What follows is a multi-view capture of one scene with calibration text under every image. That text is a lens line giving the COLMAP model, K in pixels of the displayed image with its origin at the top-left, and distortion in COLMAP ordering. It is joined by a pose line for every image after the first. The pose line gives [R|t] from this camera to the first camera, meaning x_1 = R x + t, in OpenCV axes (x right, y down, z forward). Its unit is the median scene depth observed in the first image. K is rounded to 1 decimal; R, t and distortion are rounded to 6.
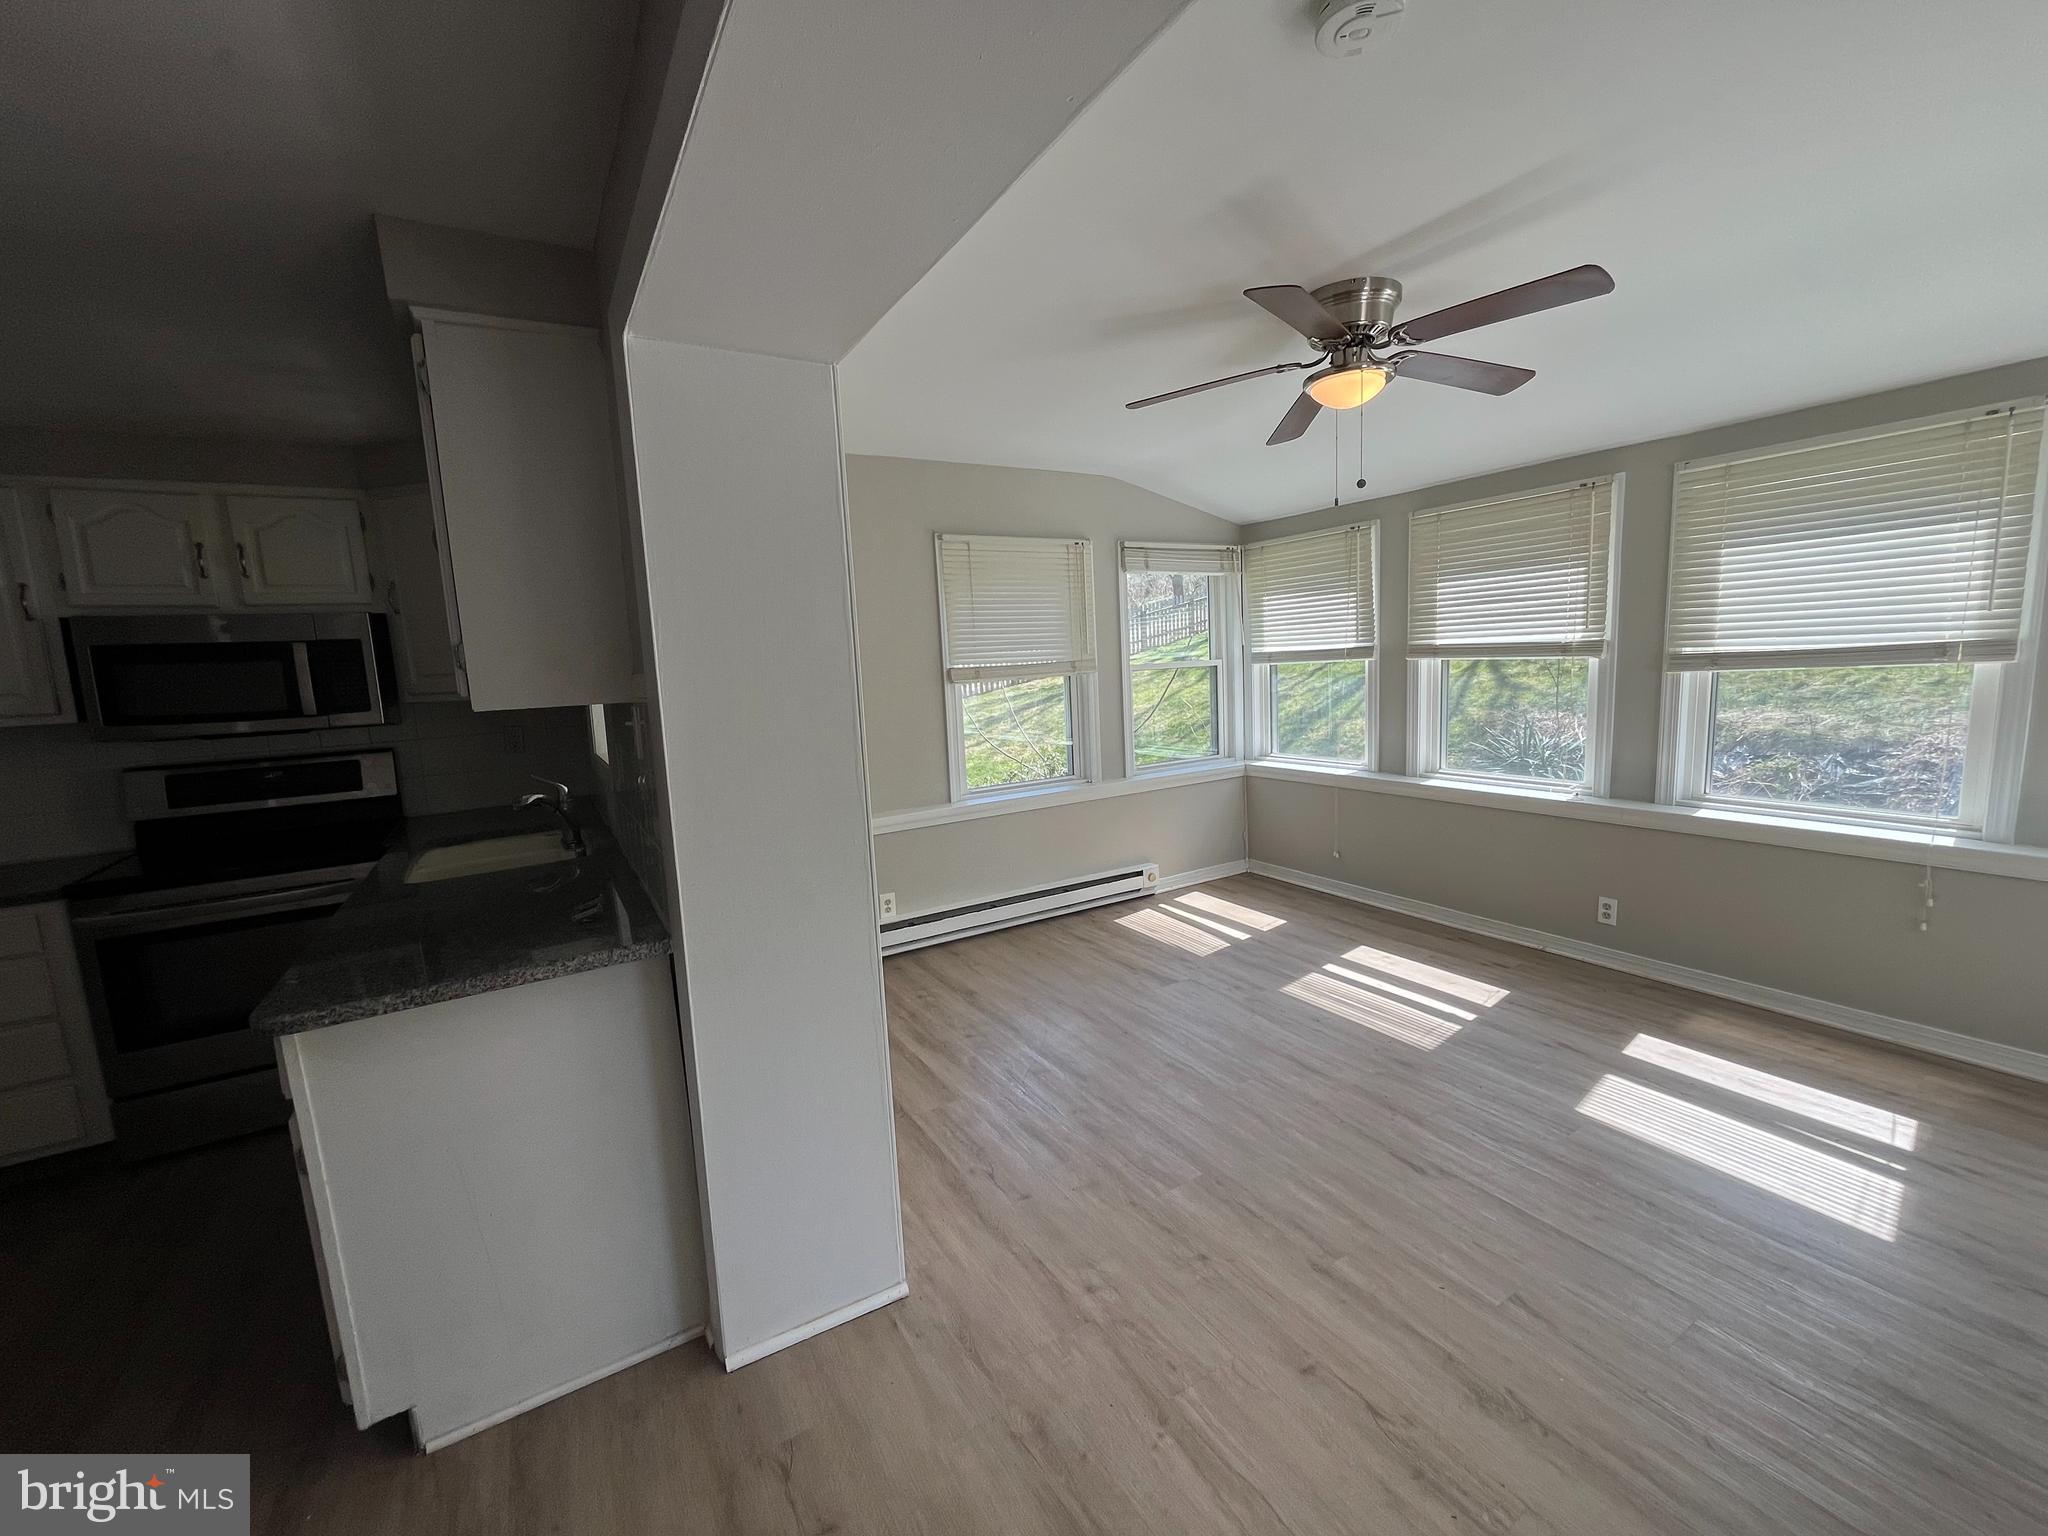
lens RADIAL K [[823.6, 0, 1024.8], [0, 823.6, 761.7], [0, 0, 1]] dist [-0.000793, -0.001907]
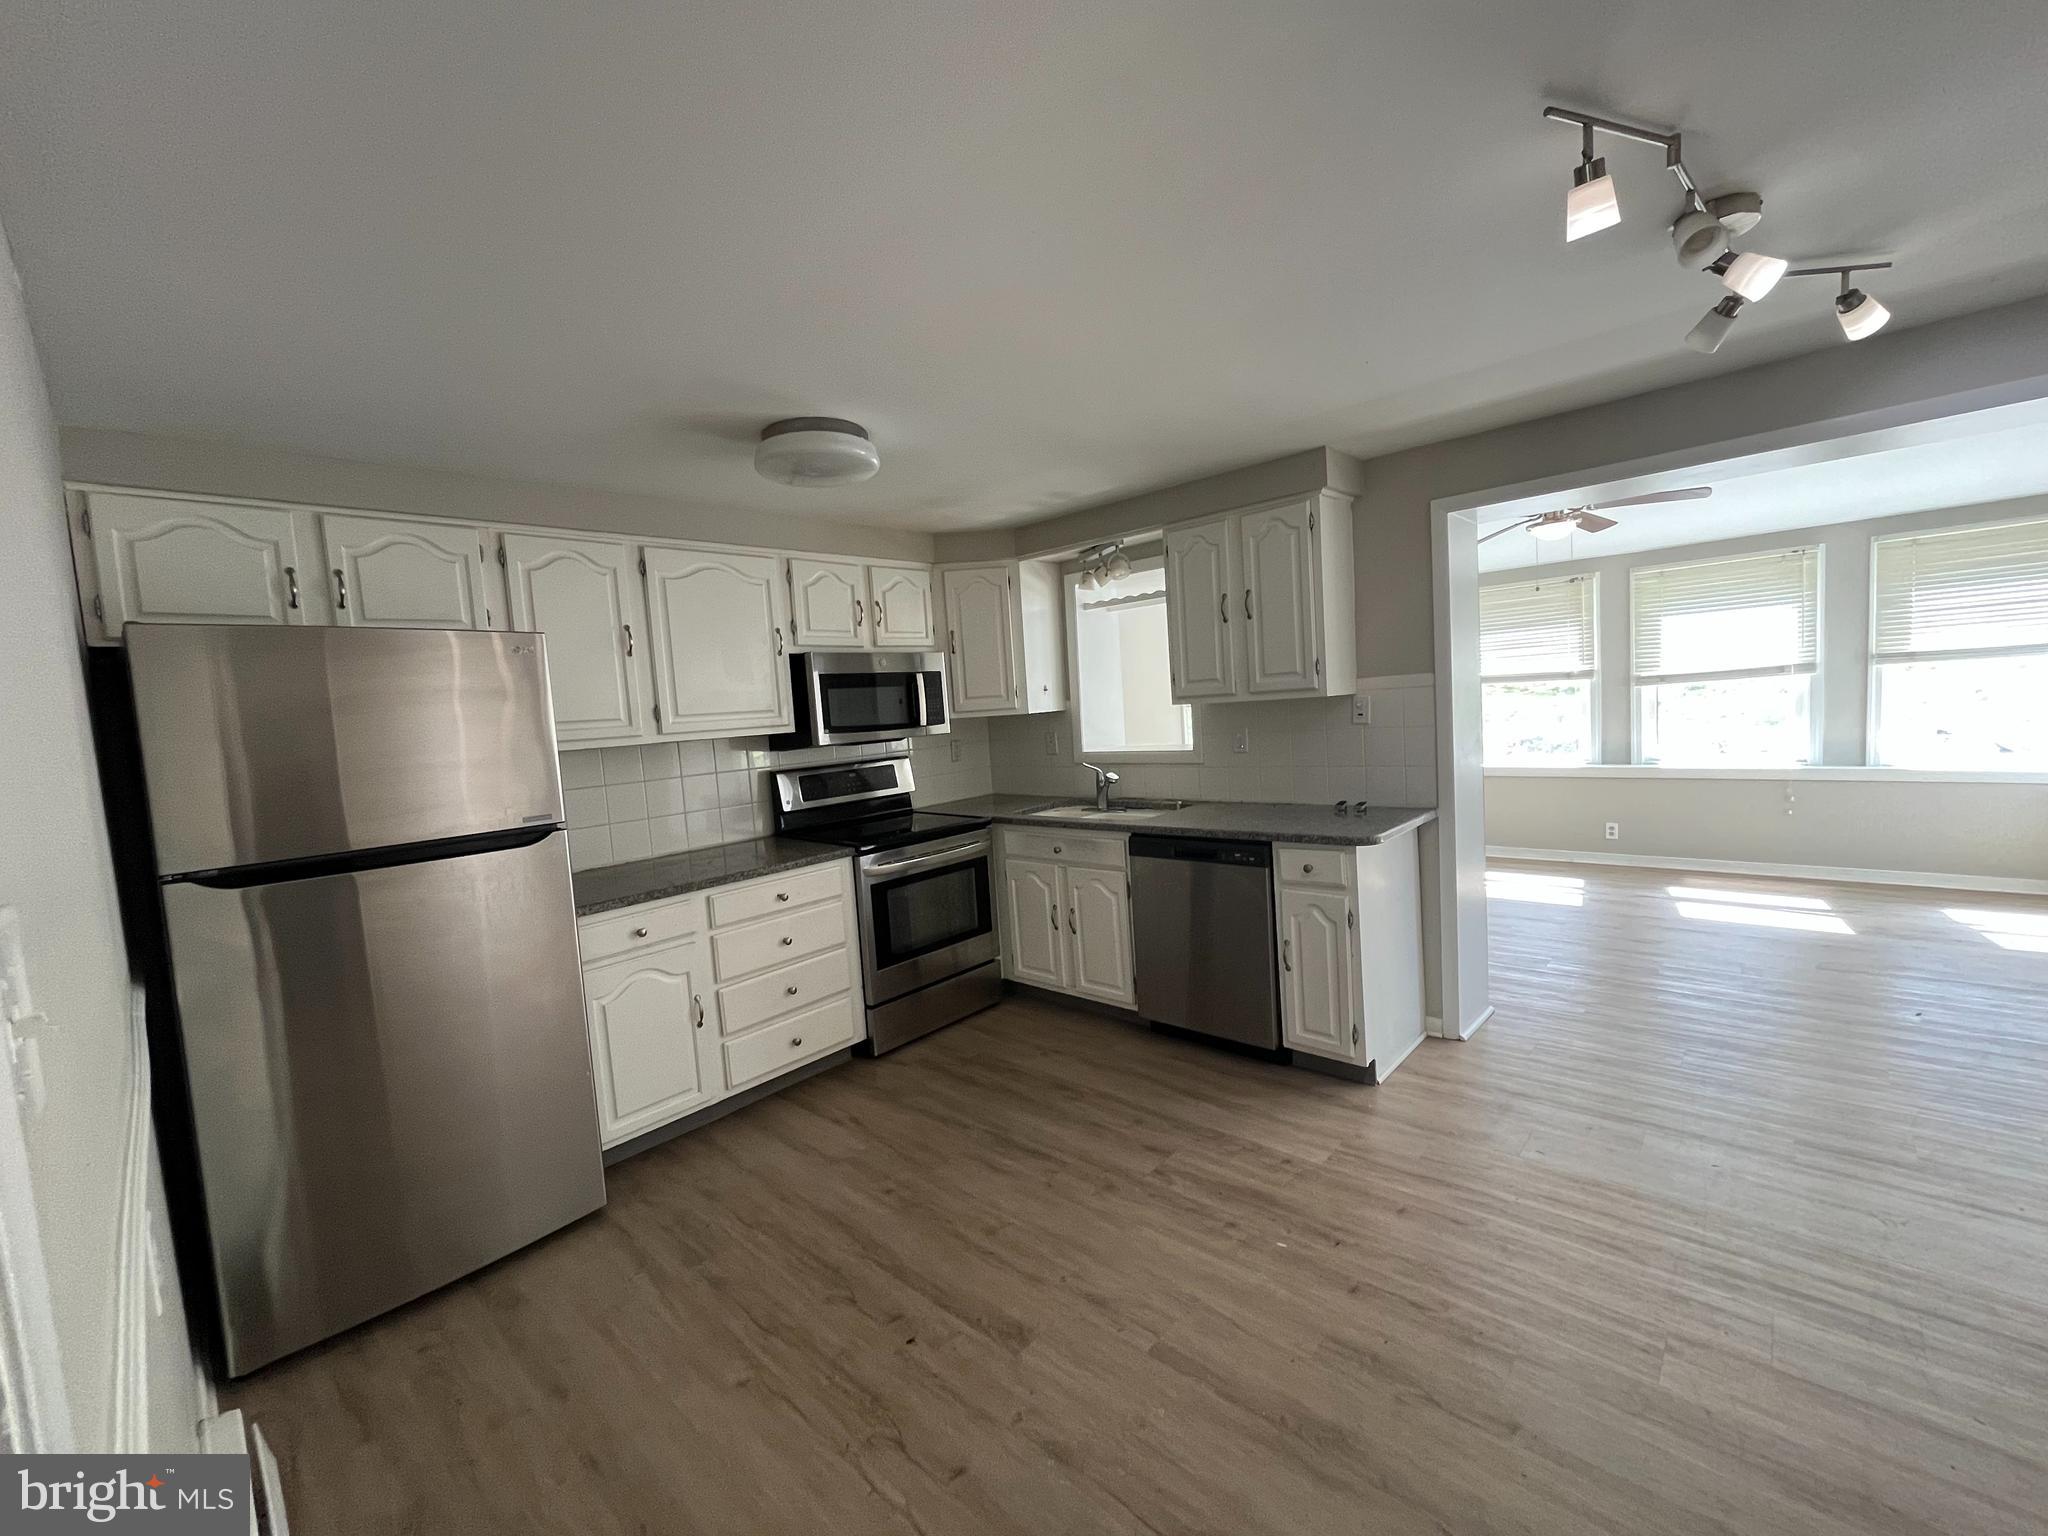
lens RADIAL K [[823.6, 0, 1013.7], [0, 823.6, 768.9], [0, 0, 1]] dist [-0.000793, -0.001907]
pose [[0.962087, -0.039445, 0.269877, -0.973476], [0.055640, 0.997063, -0.052622, 0.083523], [-0.267008, 0.065643, 0.961456, -0.306929]]
